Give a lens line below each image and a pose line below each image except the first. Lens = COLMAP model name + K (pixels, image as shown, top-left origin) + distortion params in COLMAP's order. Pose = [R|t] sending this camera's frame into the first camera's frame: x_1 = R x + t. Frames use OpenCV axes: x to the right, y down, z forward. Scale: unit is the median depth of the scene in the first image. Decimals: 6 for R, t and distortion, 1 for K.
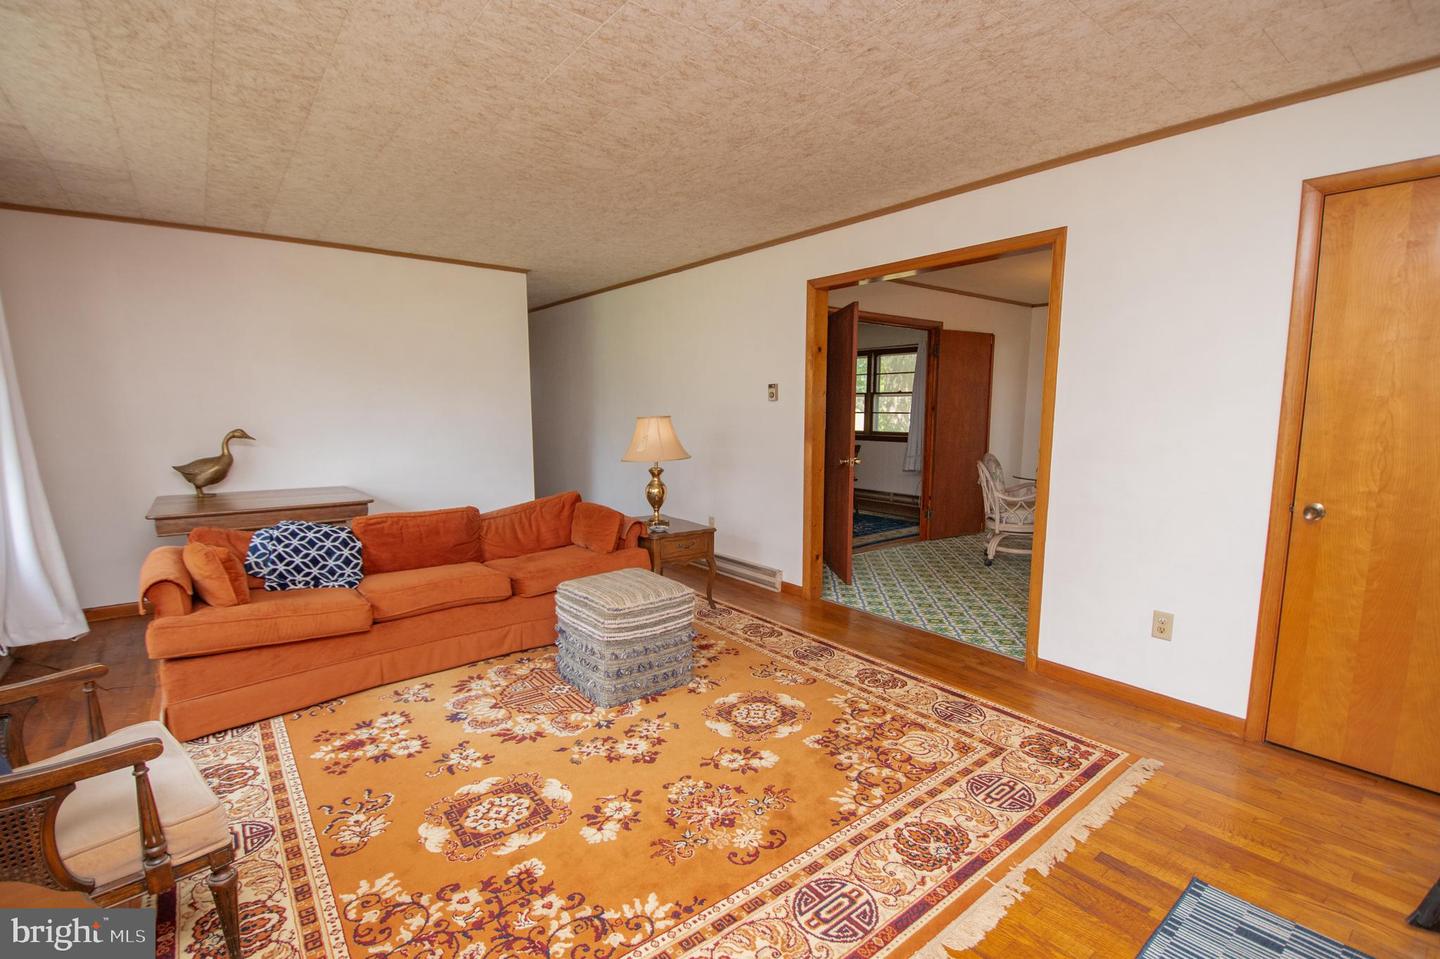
lens RADIAL K [[655.1, 0, 729.1], [0, 655.1, 489.1], [0, 0, 1]] dist [0.018210, -0.027681]
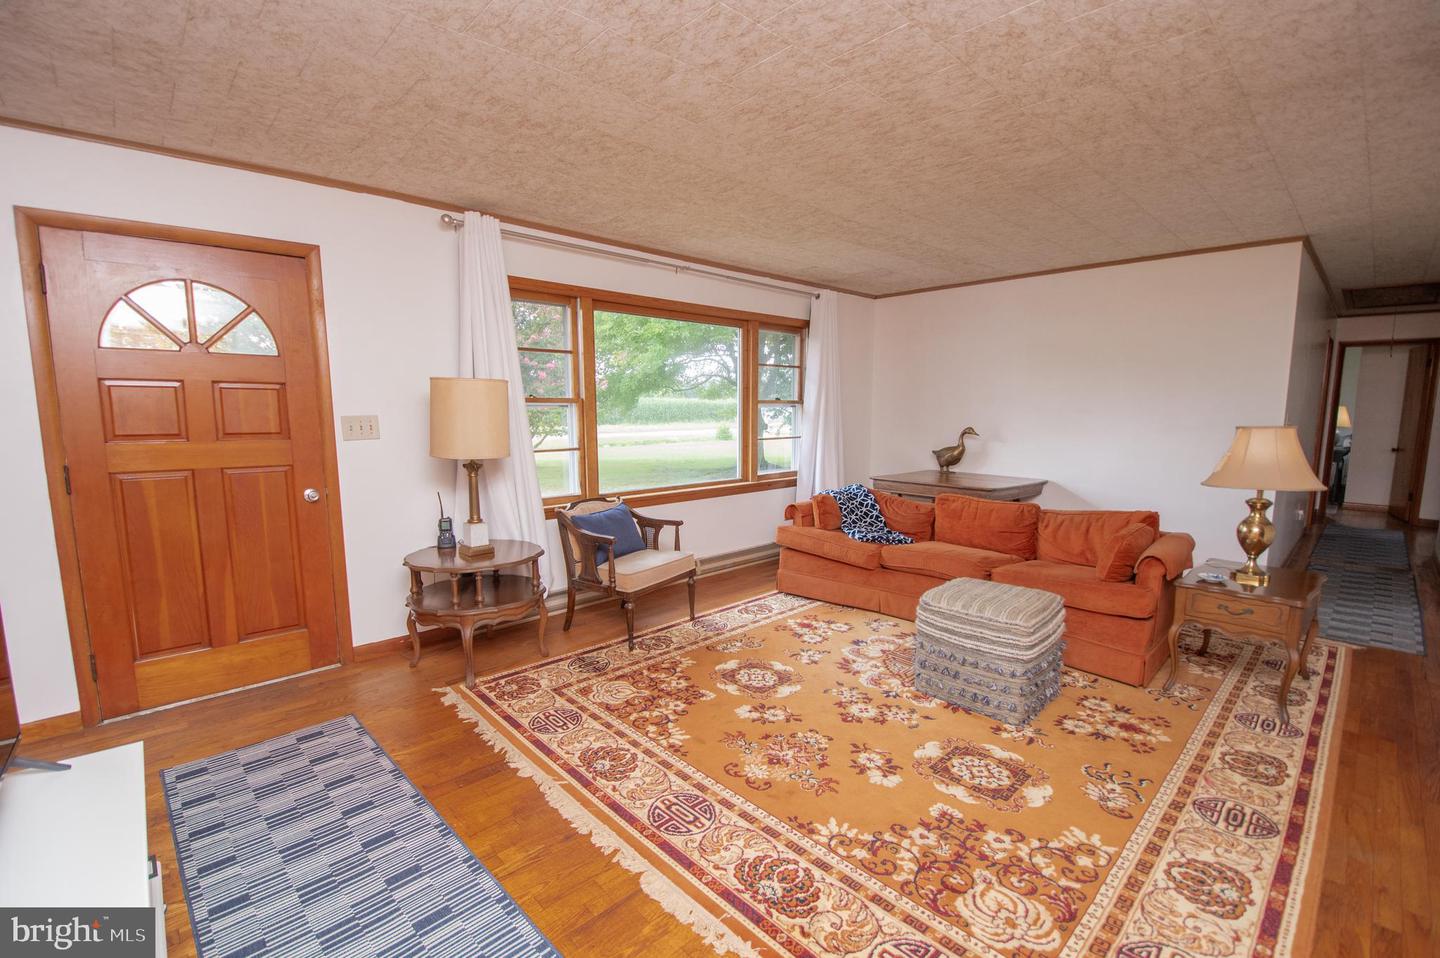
lens RADIAL K [[655.1, 0, 729.1], [0, 655.1, 488.6], [0, 0, 1]] dist [0.018210, -0.027681]
pose [[0.080406, 0.120625, -0.989436, 0.911019], [-0.124732, 0.986065, 0.110077, -0.083797], [0.988927, 0.114563, 0.094331, 0.613789]]
